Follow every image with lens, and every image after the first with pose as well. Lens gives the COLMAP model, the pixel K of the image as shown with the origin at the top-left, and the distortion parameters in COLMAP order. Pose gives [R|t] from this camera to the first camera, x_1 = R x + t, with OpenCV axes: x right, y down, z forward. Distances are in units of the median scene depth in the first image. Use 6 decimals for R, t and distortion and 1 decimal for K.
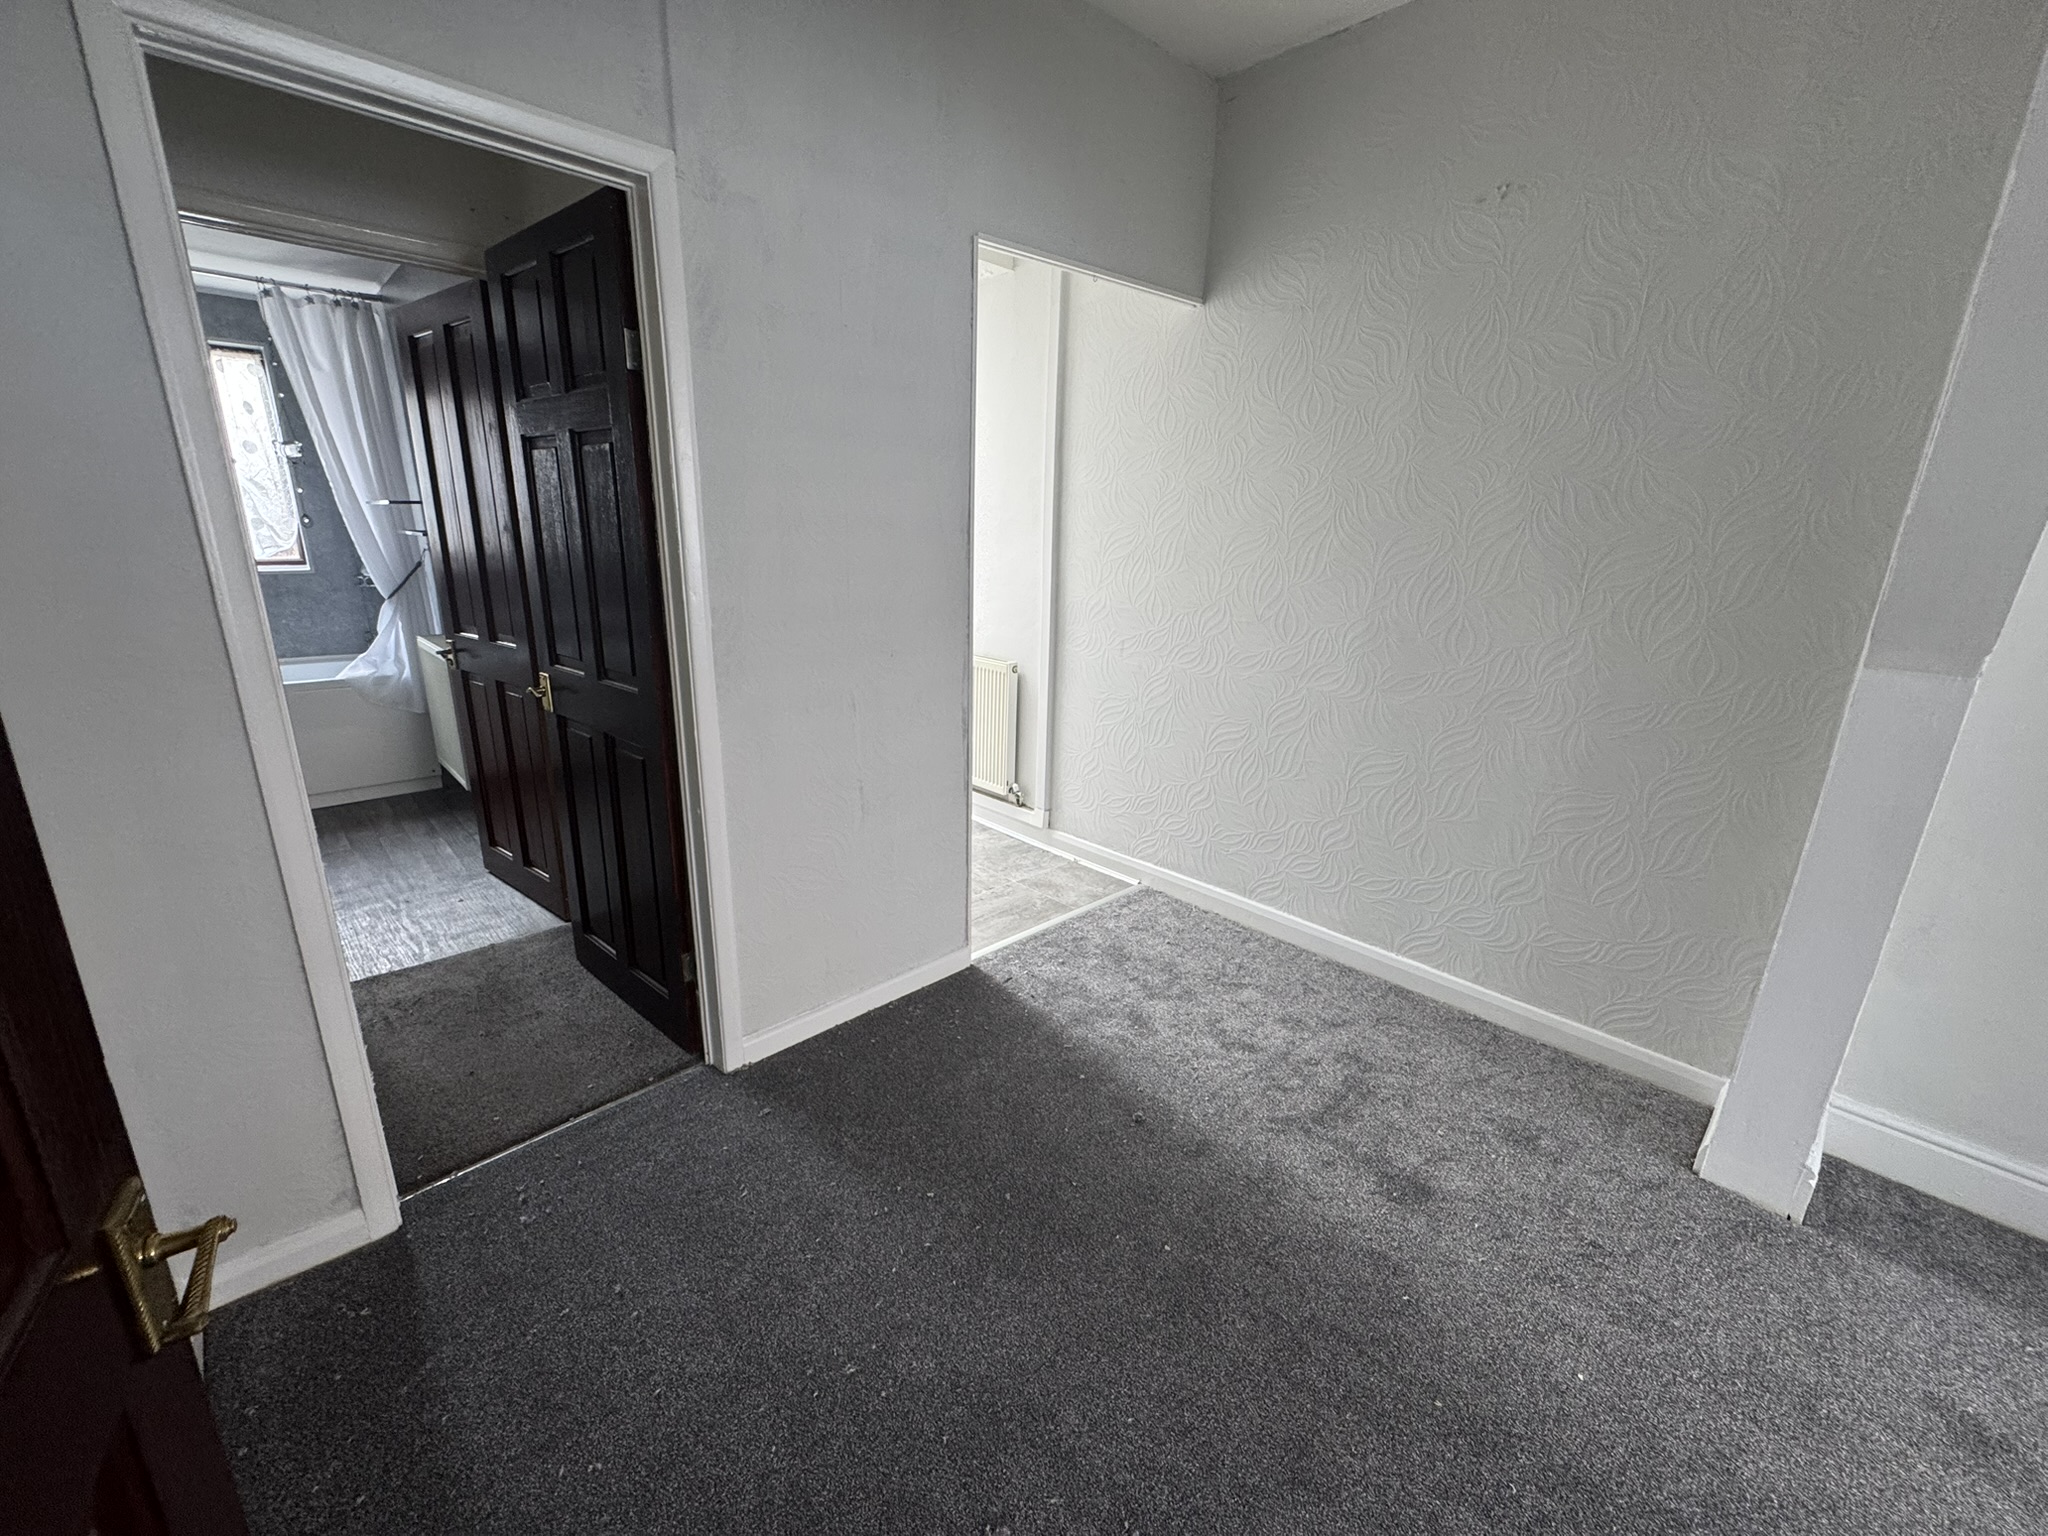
lens RADIAL K [[818.0, 0, 1024.3], [0, 818.0, 768.9], [0, 0, 1]] dist [0.000010, -0.000254]
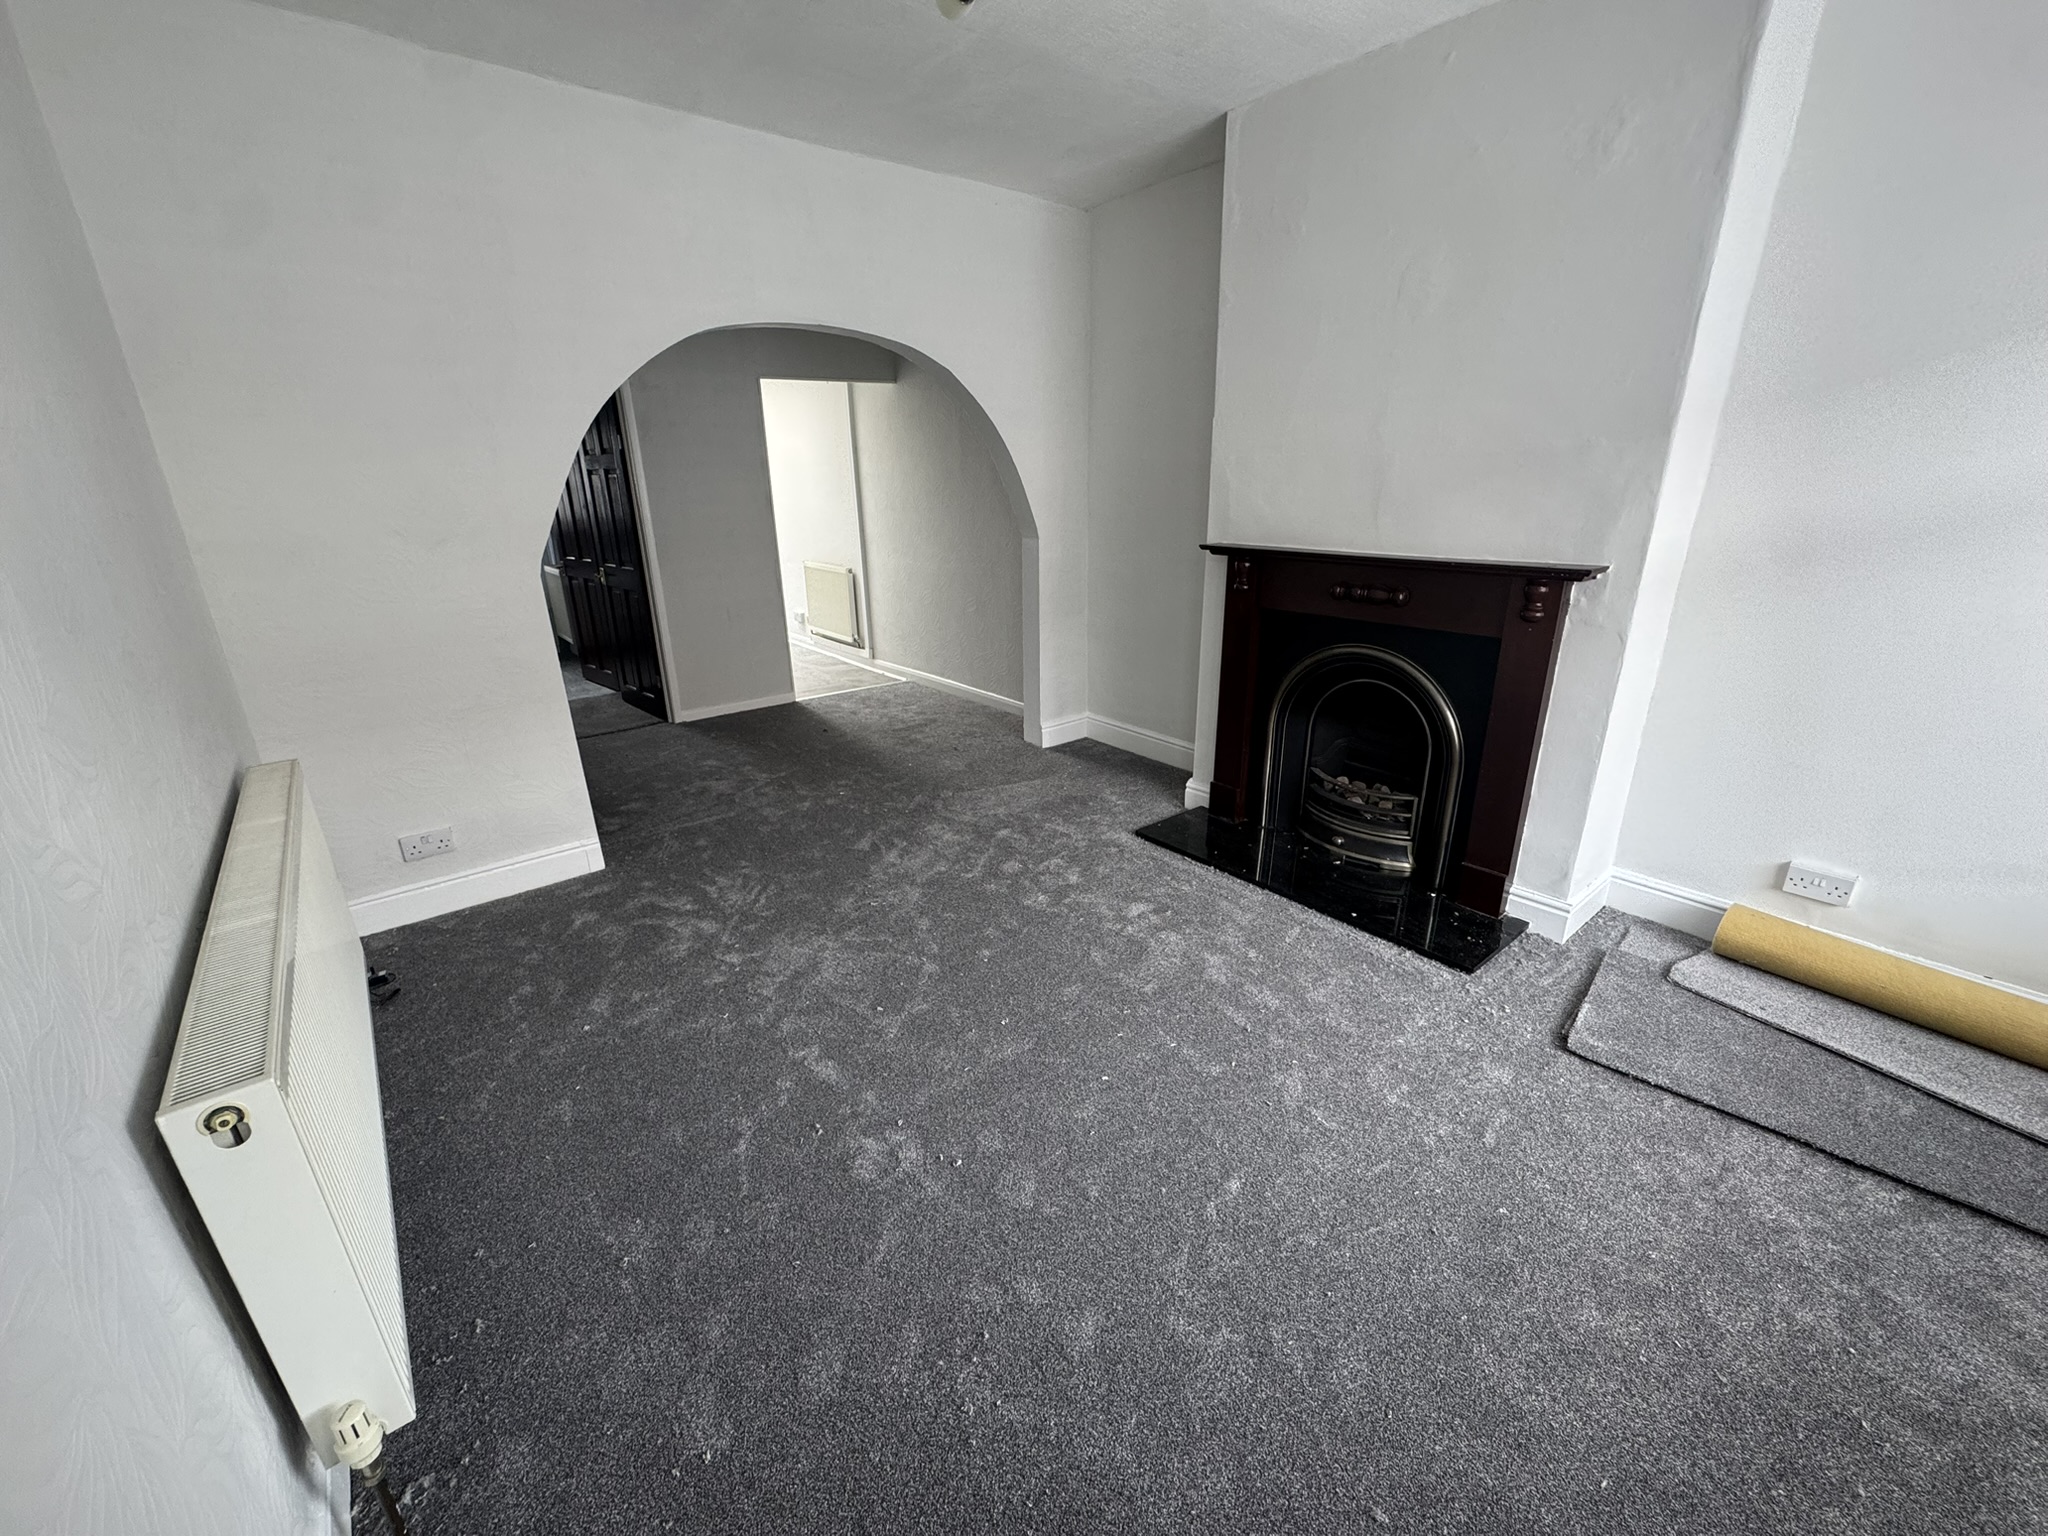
lens RADIAL K [[818.0, 0, 1027.7], [0, 818.0, 763.6], [0, 0, 1]] dist [0.000010, -0.000254]
pose [[0.995966, -0.012251, -0.088892, 0.825575], [0.016618, 0.998683, 0.048547, 0.345200], [0.088180, -0.049829, 0.994857, -1.244073]]
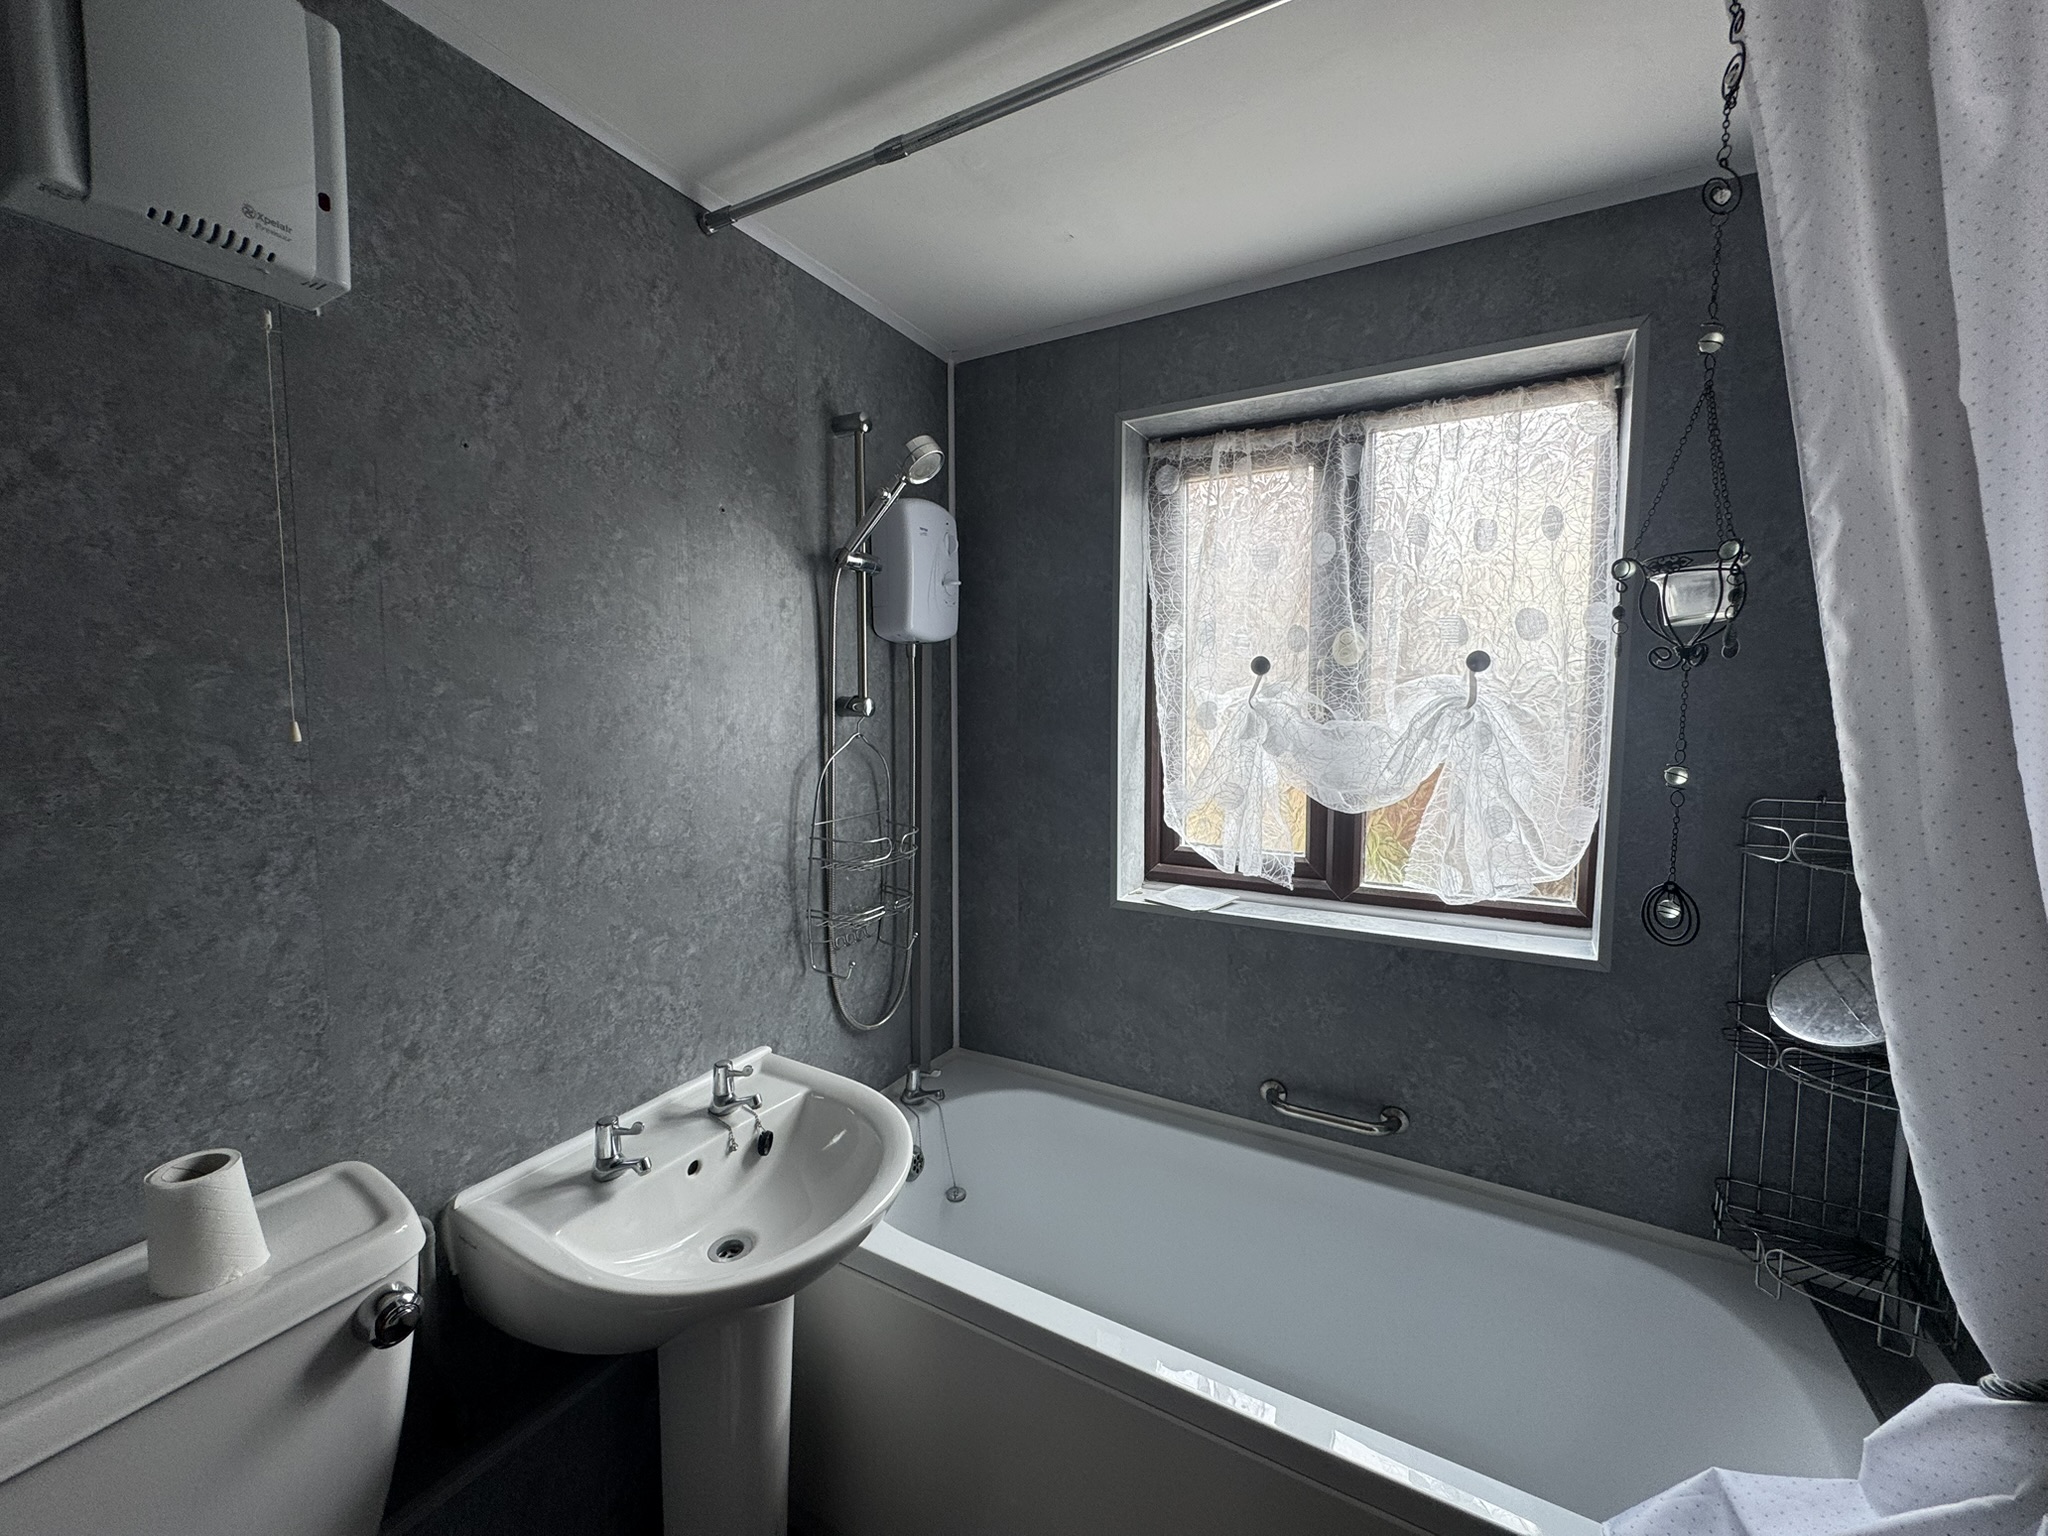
lens RADIAL K [[818.0, 0, 1025.0], [0, 818.0, 766.2], [0, 0, 1]] dist [0.000010, -0.000254]
pose [[0.289567, 0.043591, -0.956165, -0.849806], [-0.269888, 0.962147, -0.037869, -0.329552], [0.918320, 0.269023, 0.290370, 0.906408]]
